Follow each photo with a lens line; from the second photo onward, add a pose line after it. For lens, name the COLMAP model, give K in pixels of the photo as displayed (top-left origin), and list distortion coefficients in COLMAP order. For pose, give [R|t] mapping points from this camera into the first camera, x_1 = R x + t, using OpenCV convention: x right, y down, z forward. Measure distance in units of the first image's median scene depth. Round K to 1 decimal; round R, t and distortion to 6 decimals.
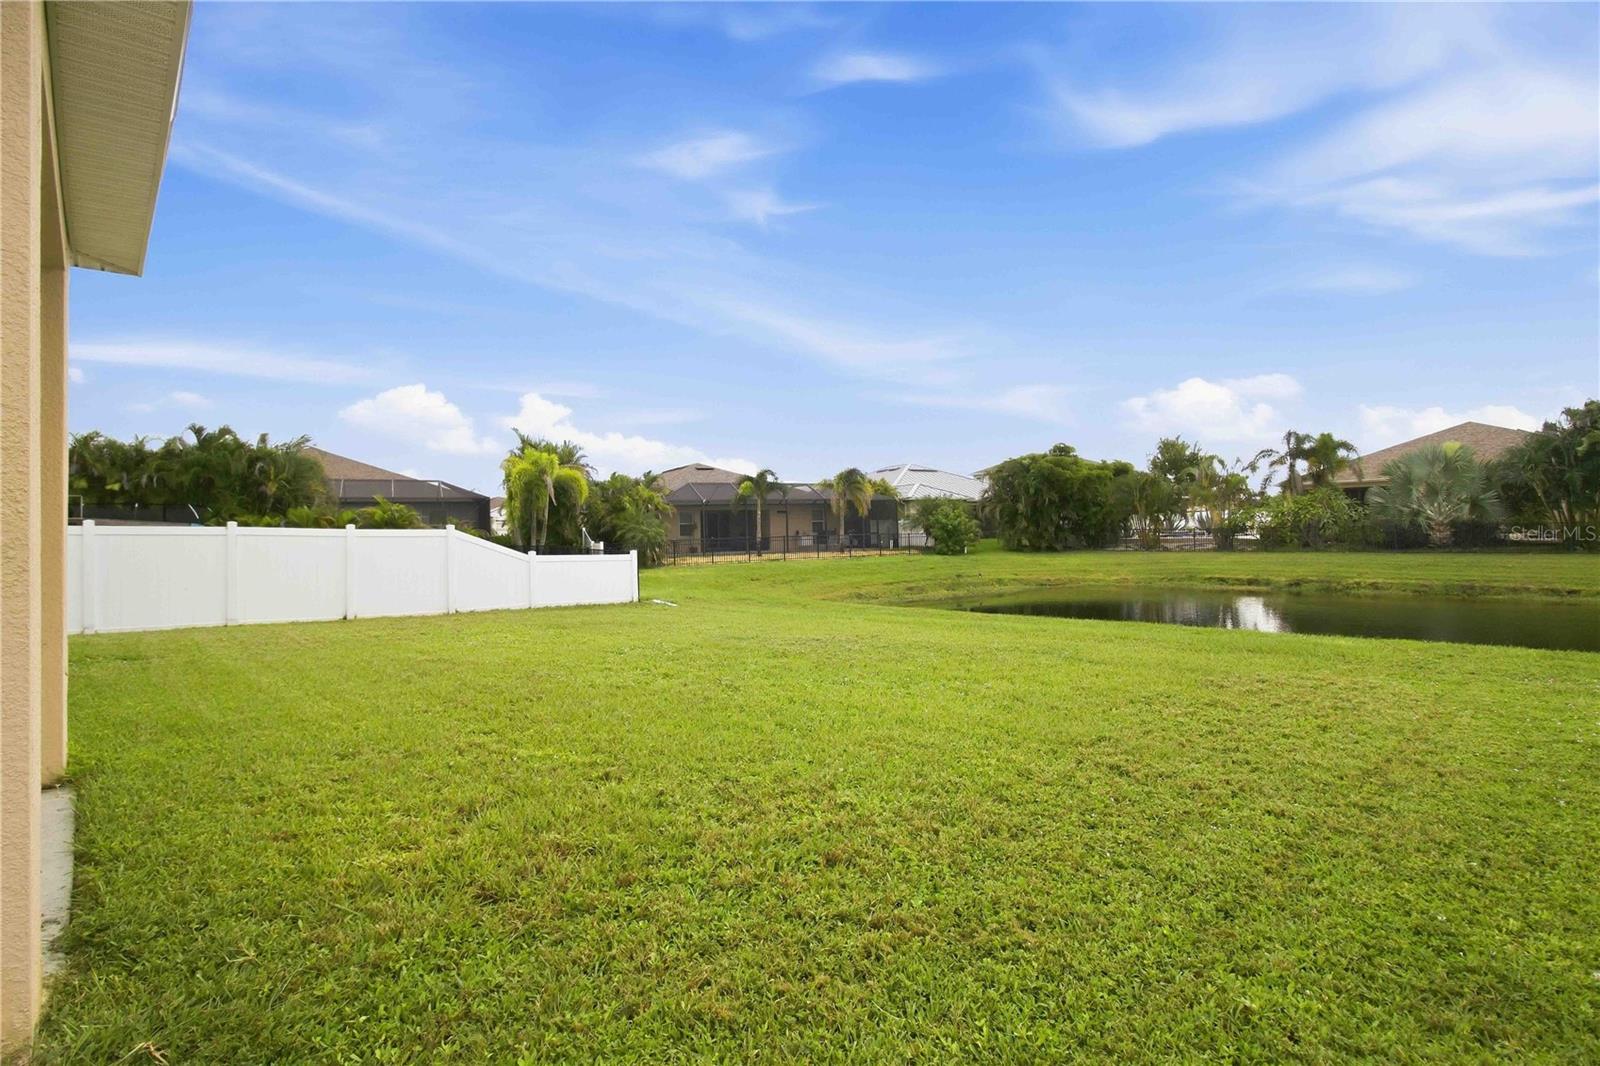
lens RADIAL K [[772.1, 0, 815.2], [0, 772.1, 533.4], [0, 0, 1]] dist [-0.015167, 0.008130]
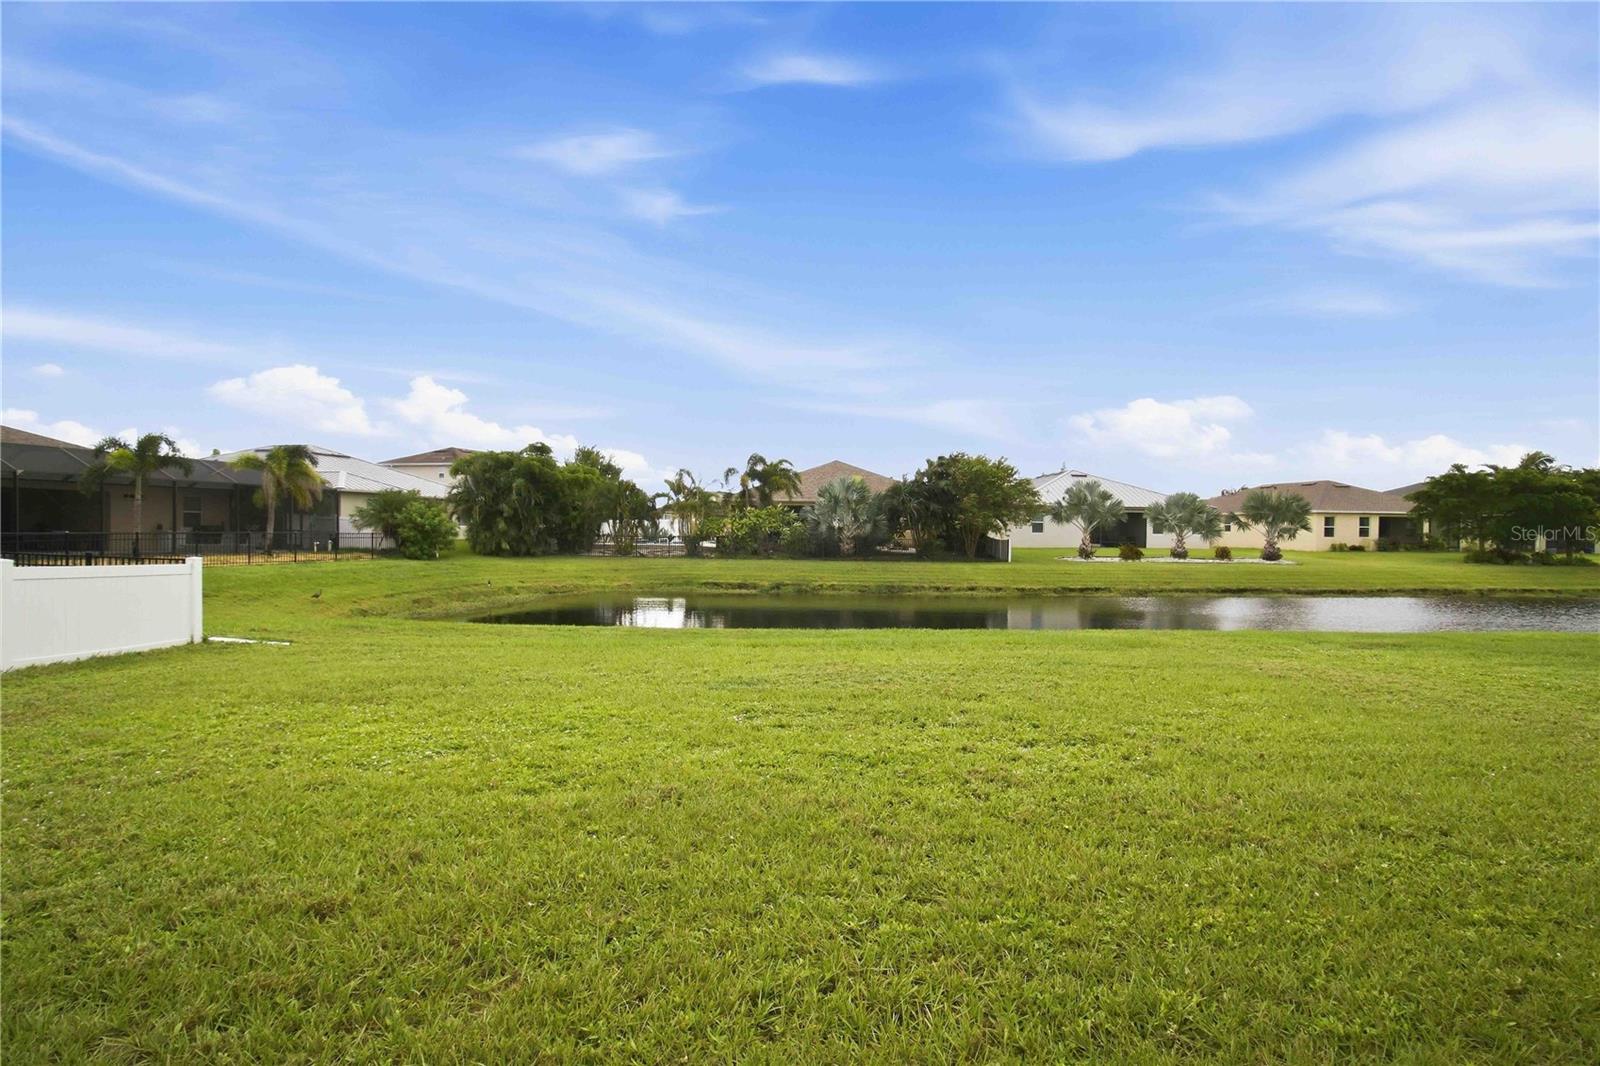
lens RADIAL K [[772.1, 0, 791.3], [0, 772.1, 541.0], [0, 0, 1]] dist [-0.015167, 0.008130]
pose [[0.710281, 0.019966, 0.703635, -0.142171], [-0.025717, 0.999666, -0.002405, -0.001070], [-0.703449, -0.016387, 0.710557, 0.106811]]
